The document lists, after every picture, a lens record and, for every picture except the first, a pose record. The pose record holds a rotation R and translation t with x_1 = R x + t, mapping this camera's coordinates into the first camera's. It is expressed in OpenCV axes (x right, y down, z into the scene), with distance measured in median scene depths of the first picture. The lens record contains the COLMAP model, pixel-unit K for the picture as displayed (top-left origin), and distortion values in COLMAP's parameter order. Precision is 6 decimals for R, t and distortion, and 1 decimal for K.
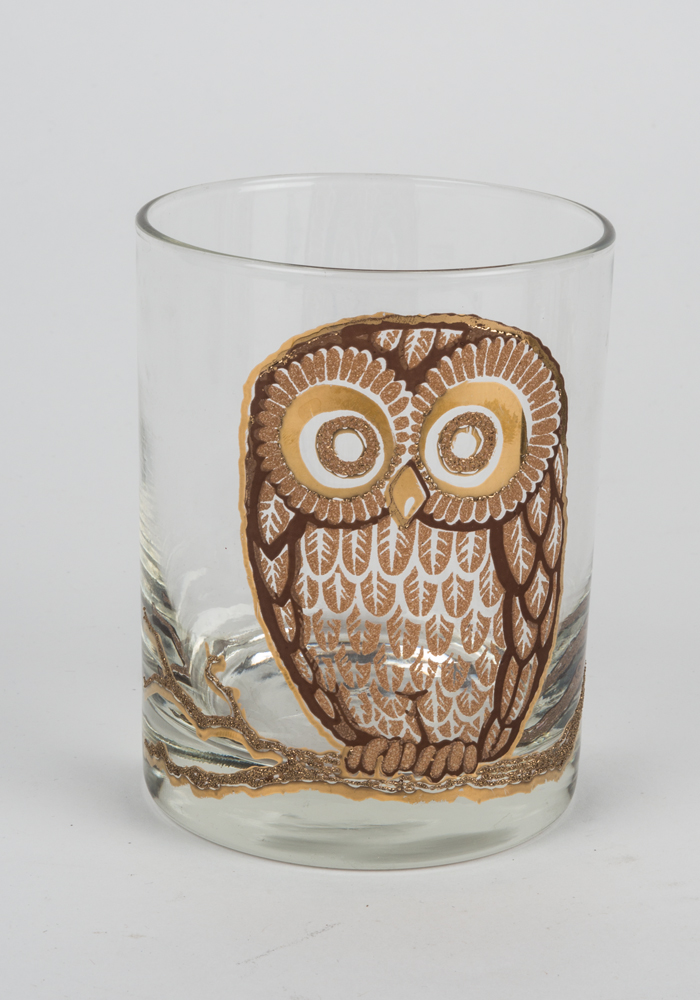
lens RADIAL K [[2823.6, 0, 351.8], [0, 2823.6, 499.1], [0, 0, 1]] dist [0.024156, 0.000000]
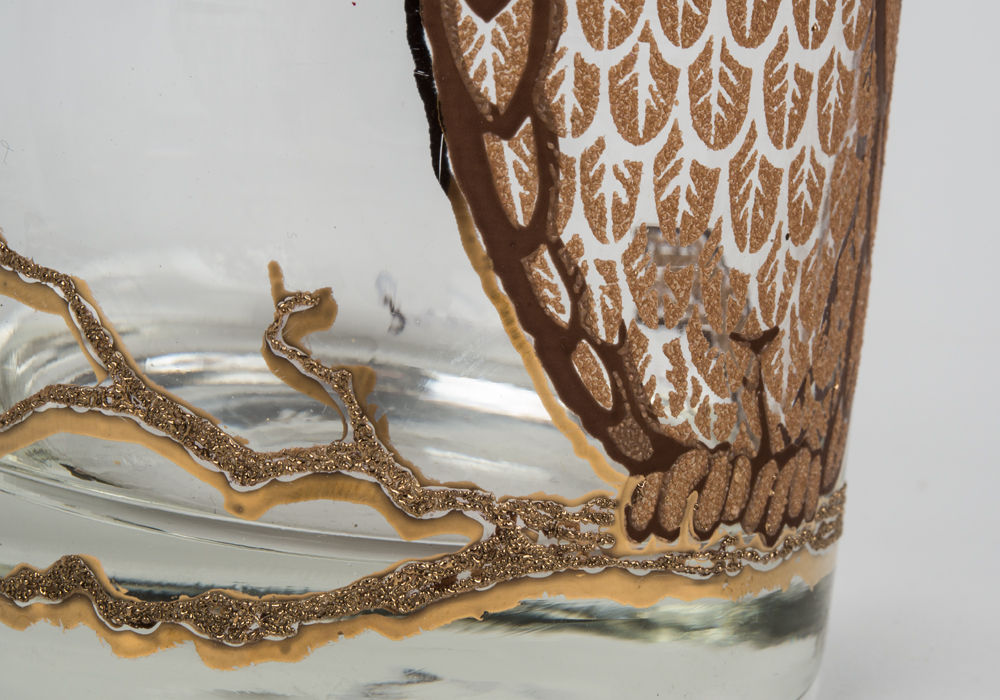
lens RADIAL K [[2704.1, 0, 501.6], [0, 2704.1, 347.9], [0, 0, 1]] dist [0.035190, 0.000000]
pose [[0.823616, -0.067313, 0.563139, -0.247700], [0.111155, 0.992833, -0.043895, 0.085351], [-0.556149, 0.098748, 0.825195, 0.685879]]
